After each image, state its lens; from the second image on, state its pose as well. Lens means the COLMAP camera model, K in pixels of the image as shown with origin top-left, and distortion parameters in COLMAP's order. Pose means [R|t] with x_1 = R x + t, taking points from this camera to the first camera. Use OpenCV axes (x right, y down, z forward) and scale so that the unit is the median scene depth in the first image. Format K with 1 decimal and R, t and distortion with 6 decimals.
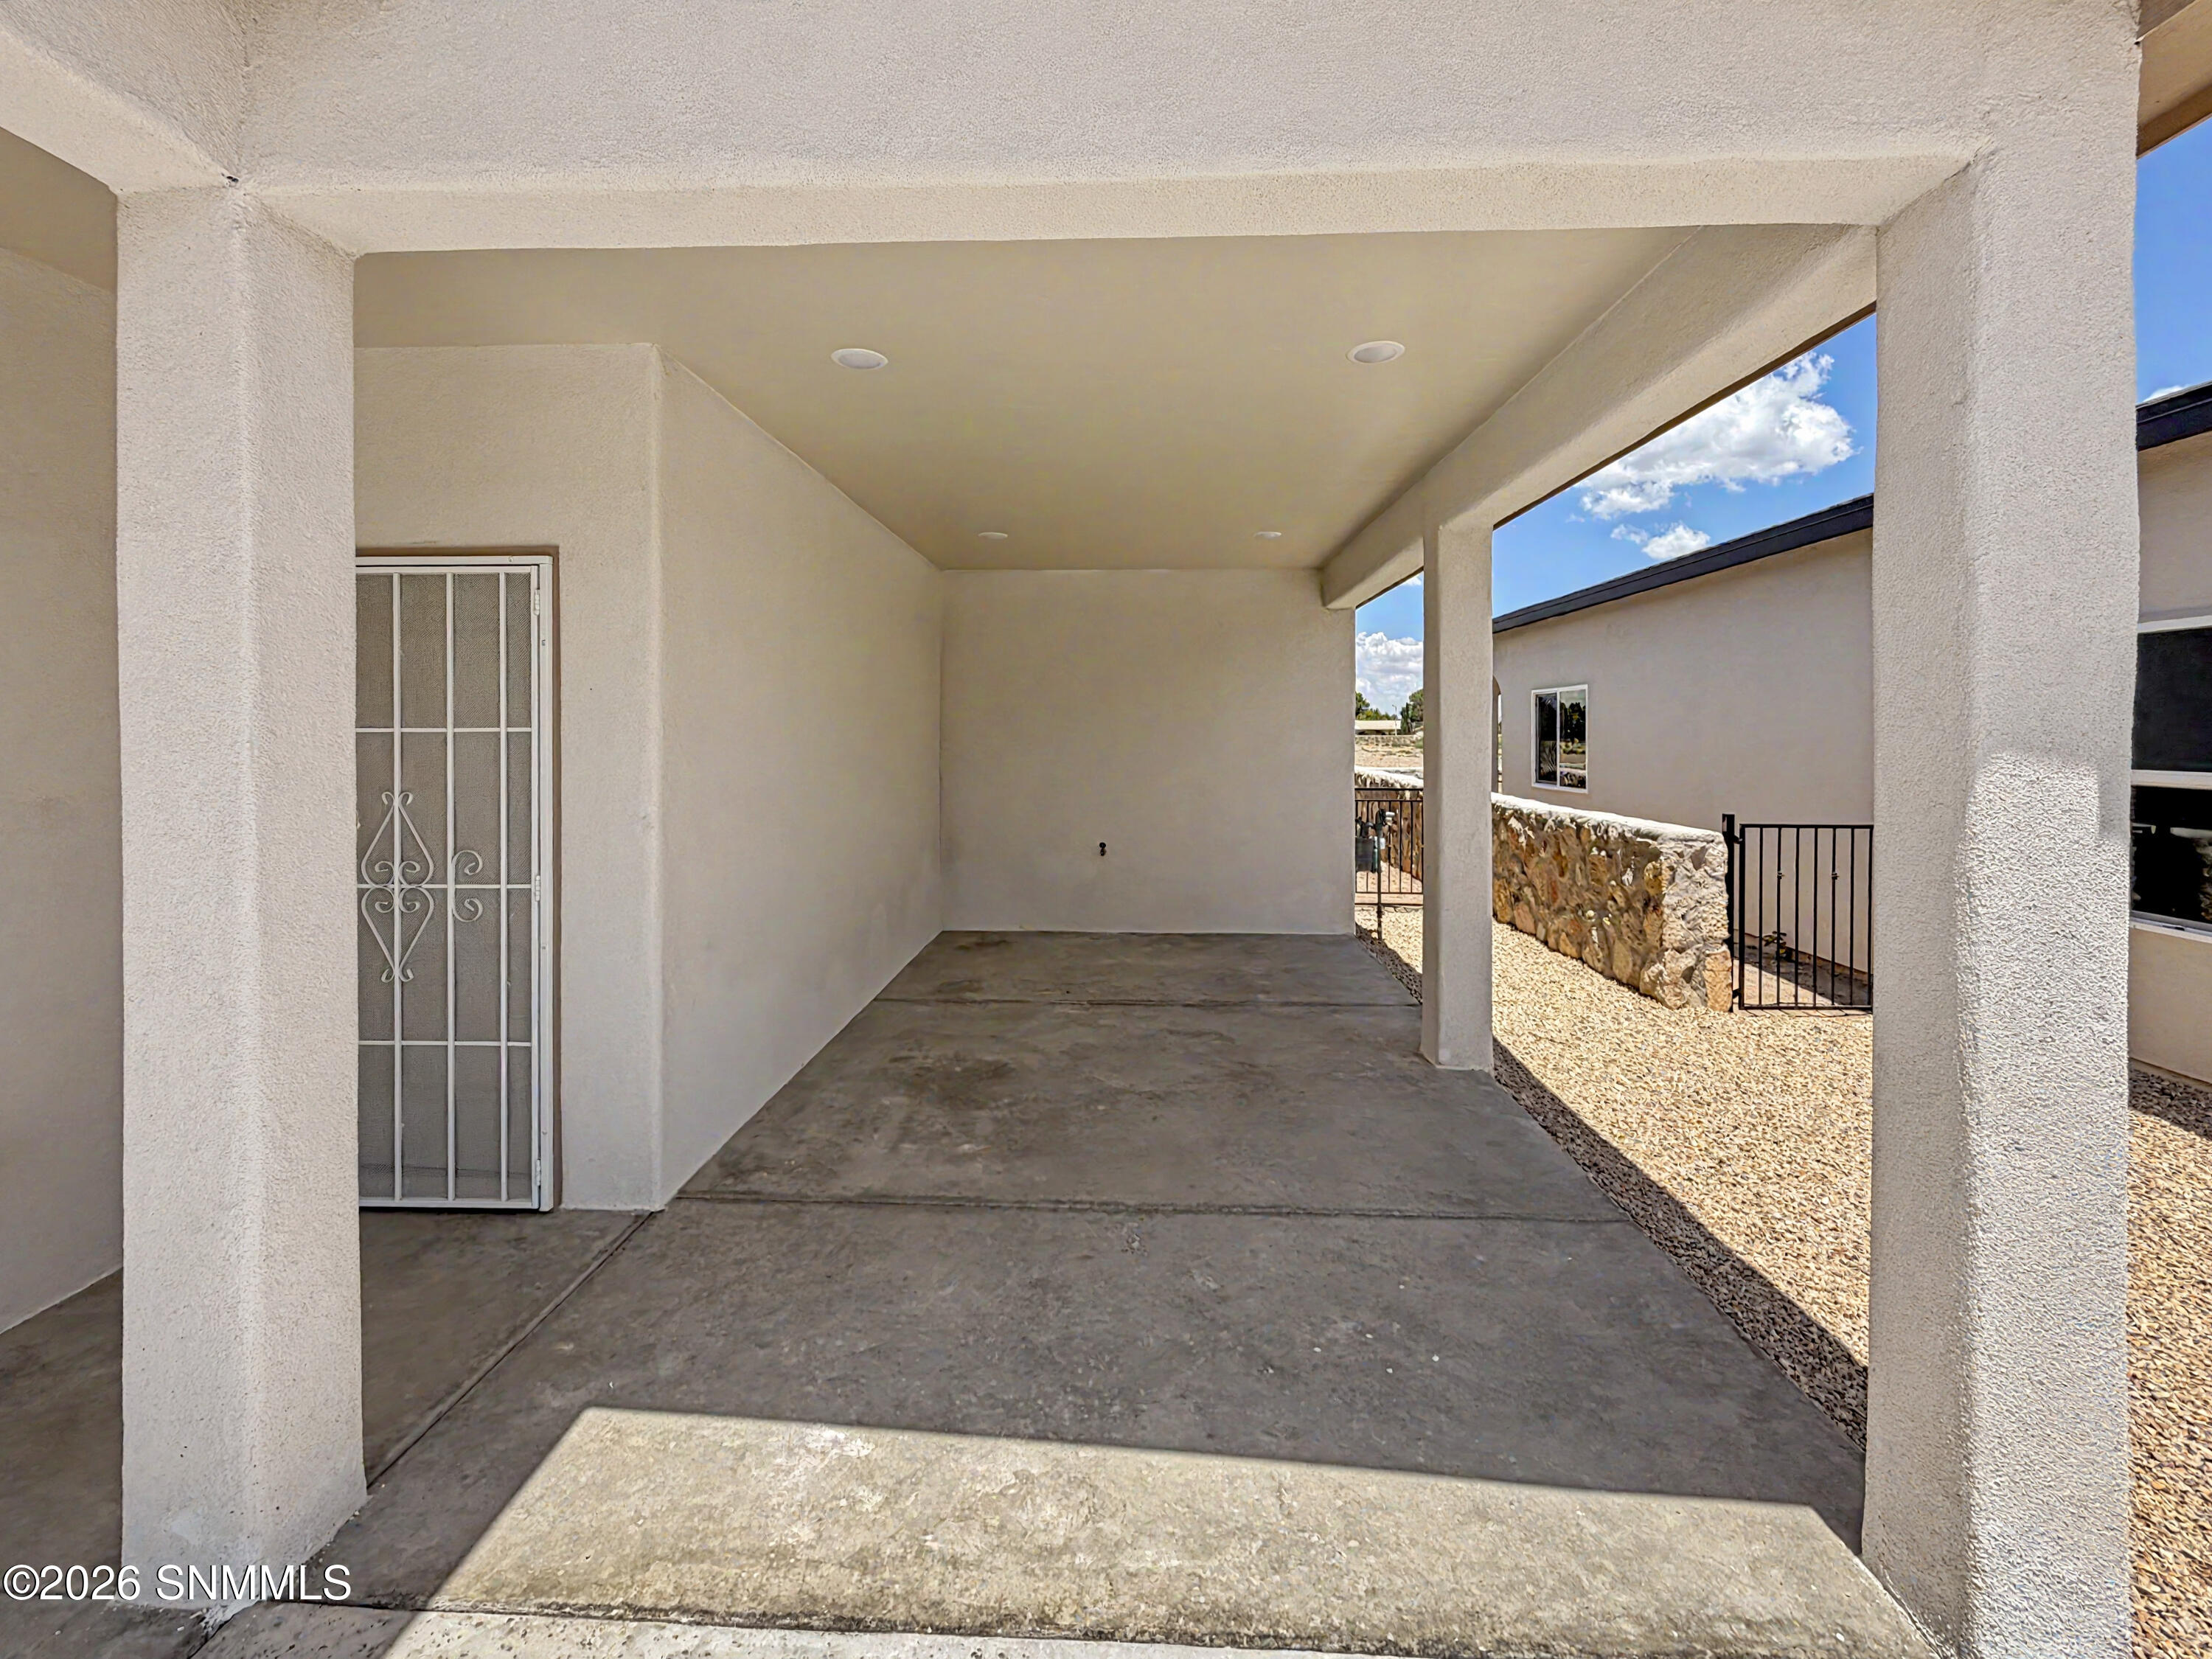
lens RADIAL K [[971.0, 0, 1112.5], [0, 971.0, 757.1], [0, 0, 1]] dist [0.005118, -0.000748]
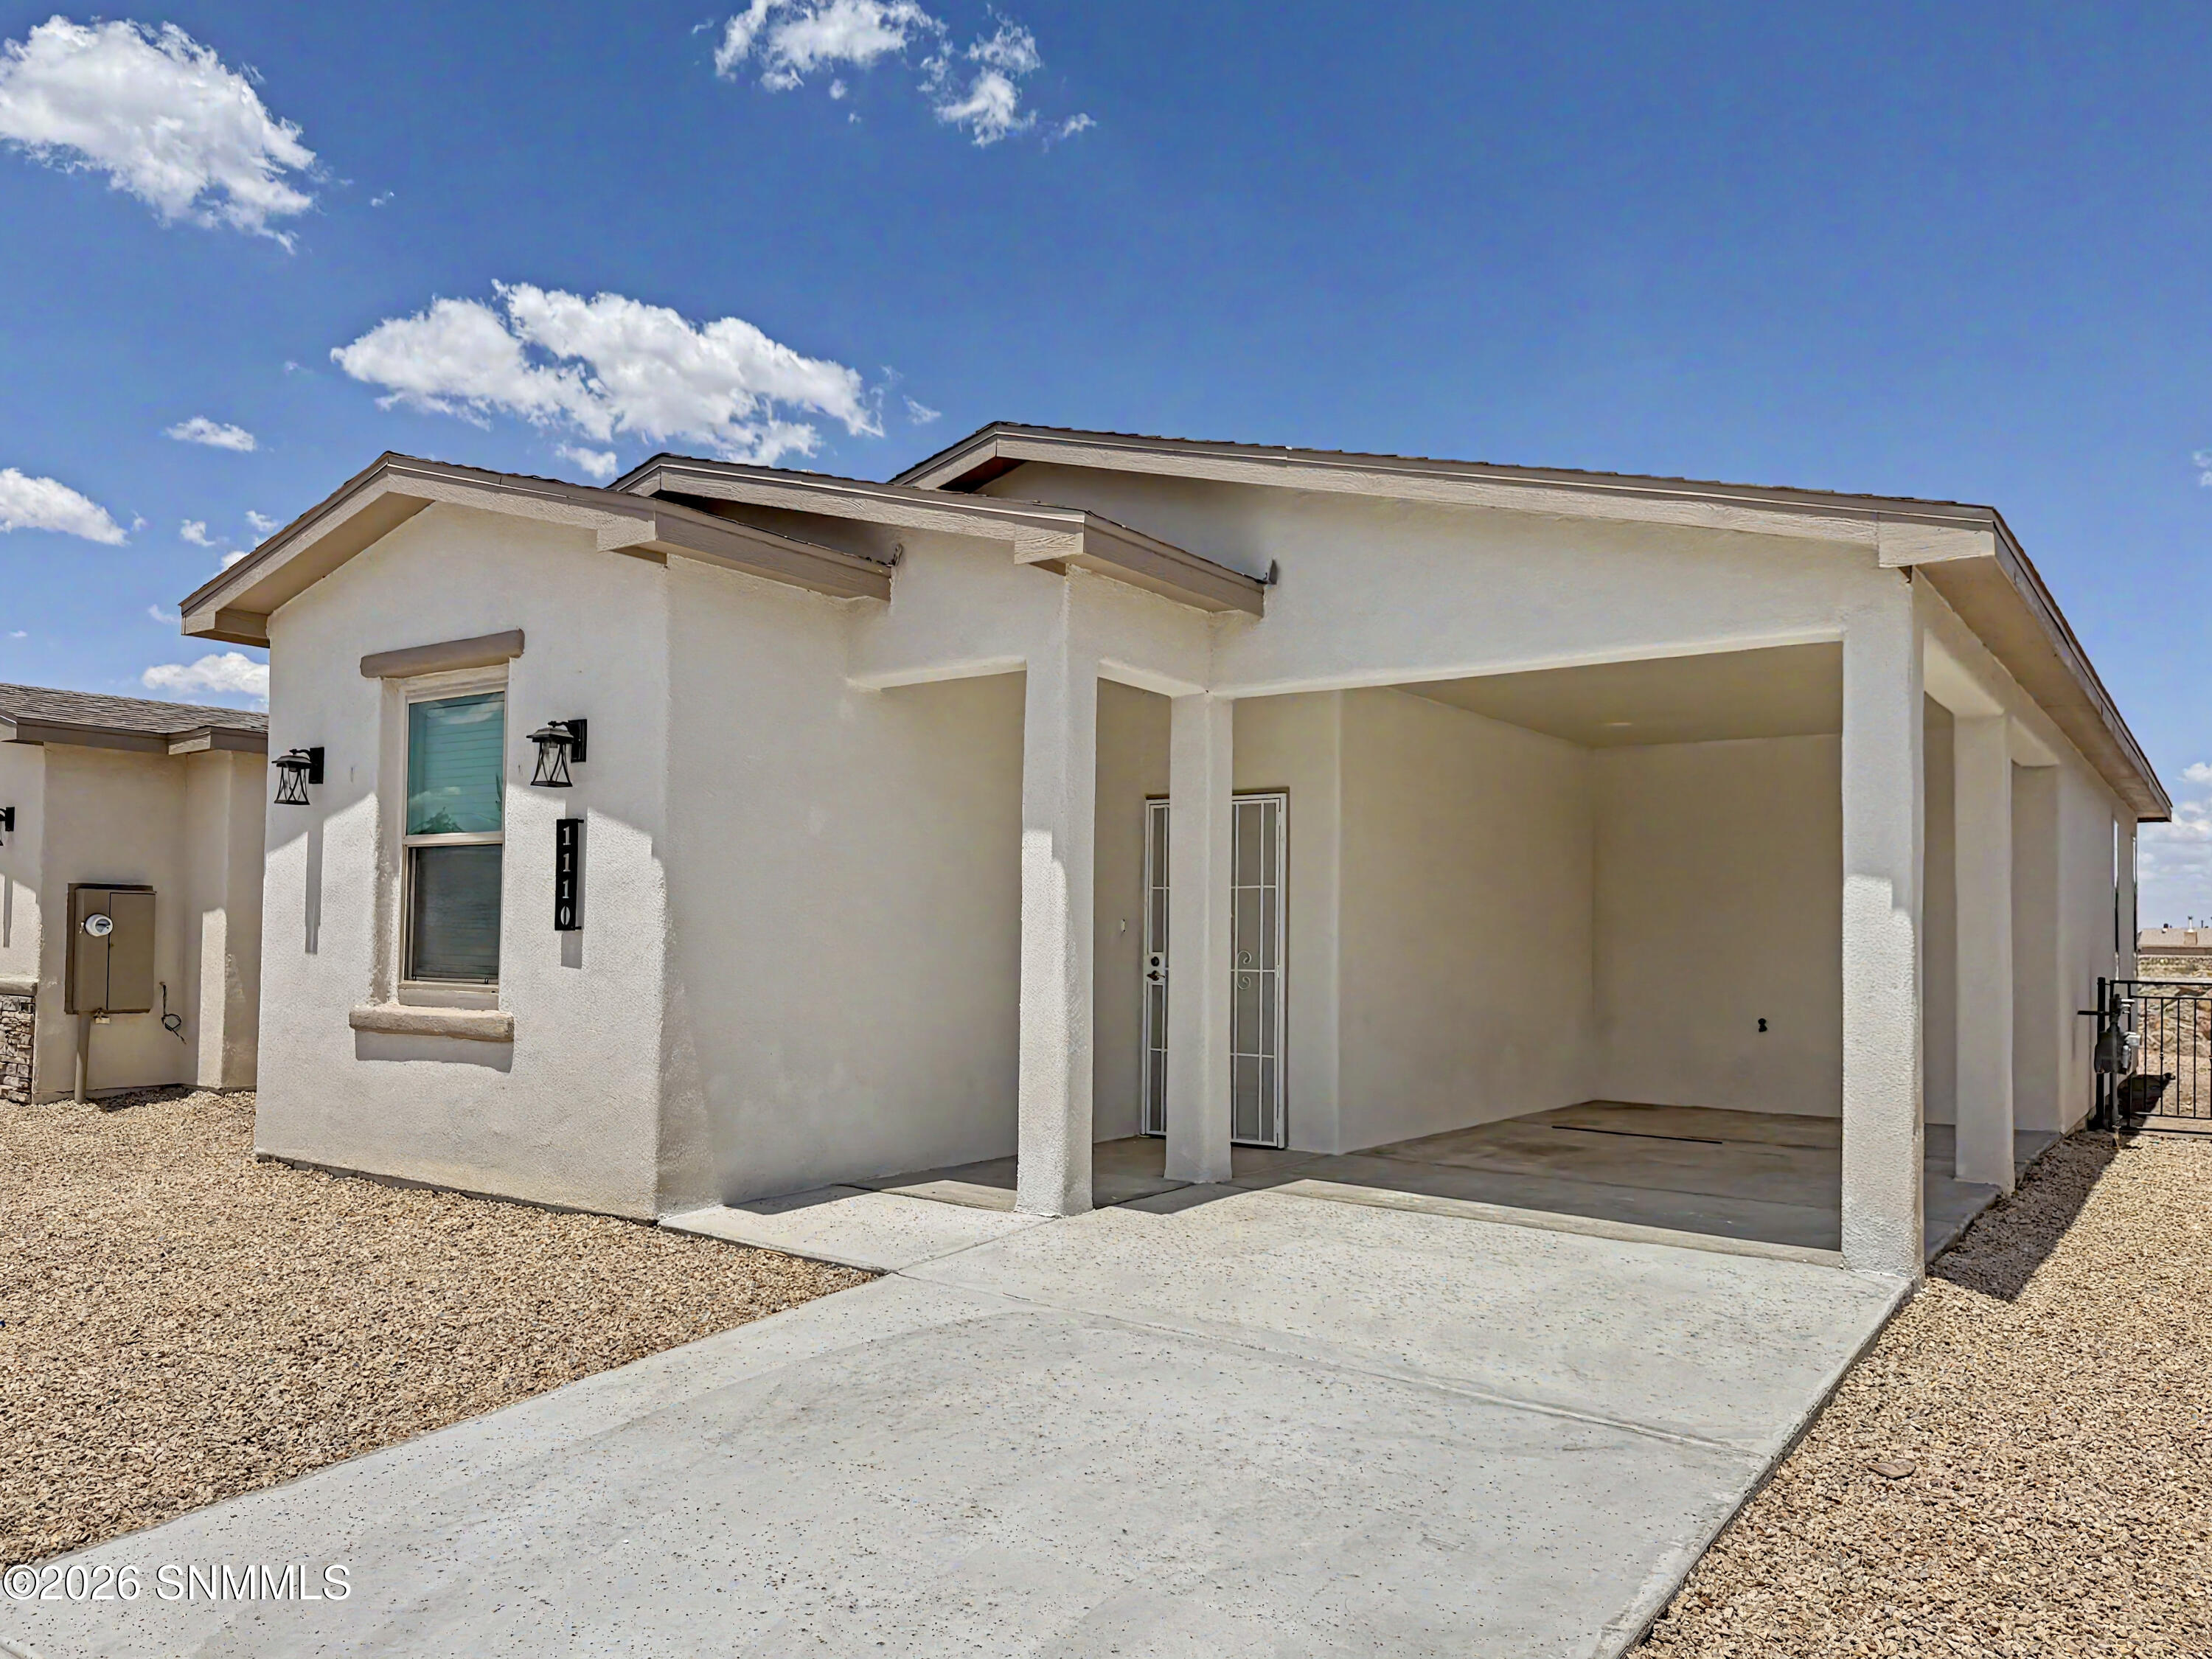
lens RADIAL K [[1613.4, 0, 1109.8], [0, 1613.4, 829.1], [0, 0, 1]] dist [0.068247, -0.022595]
pose [[0.836761, -0.030449, -0.546721, 0.905904], [-0.021831, 0.995804, -0.088872, 0.157034], [0.547133, 0.086300, 0.832585, -1.917628]]
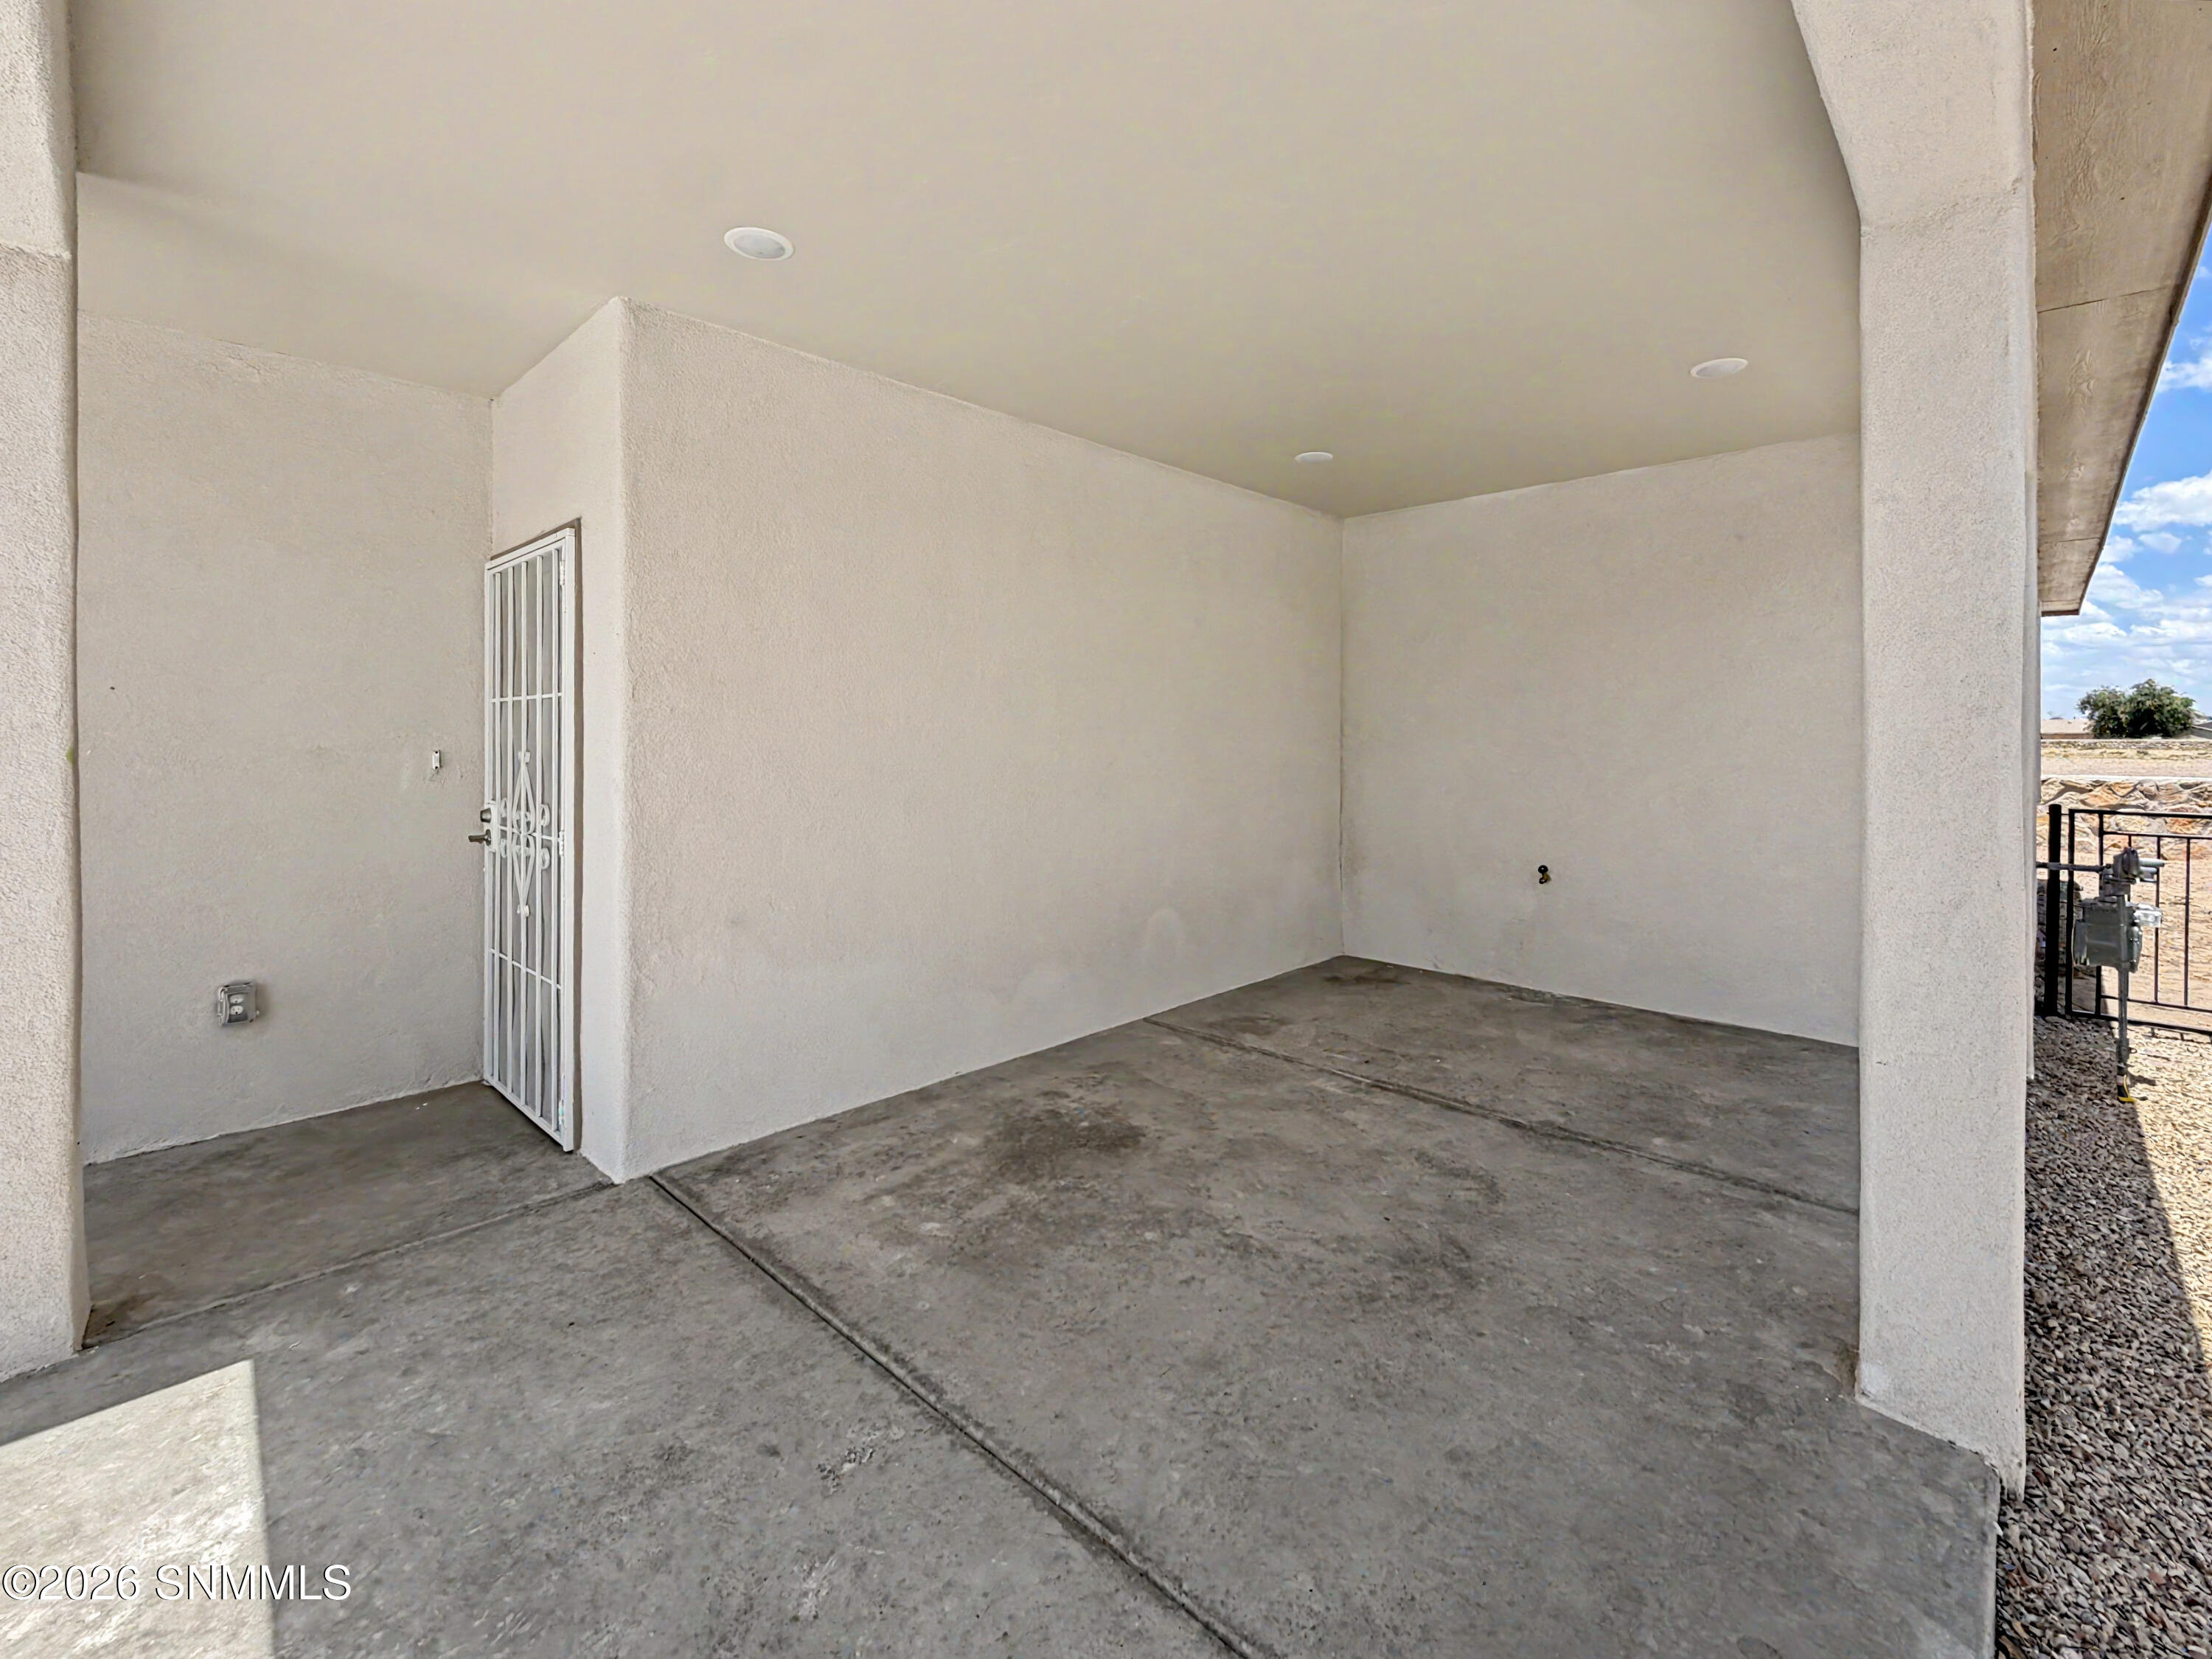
lens RADIAL K [[971.0, 0, 1095.6], [0, 971.0, 748.9], [0, 0, 1]] dist [0.005118, -0.000748]
pose [[0.735804, 0.001205, -0.677194, 0.614338], [-0.012780, 0.999845, -0.012107, 0.041736], [0.677074, 0.017563, 0.735705, 0.680473]]
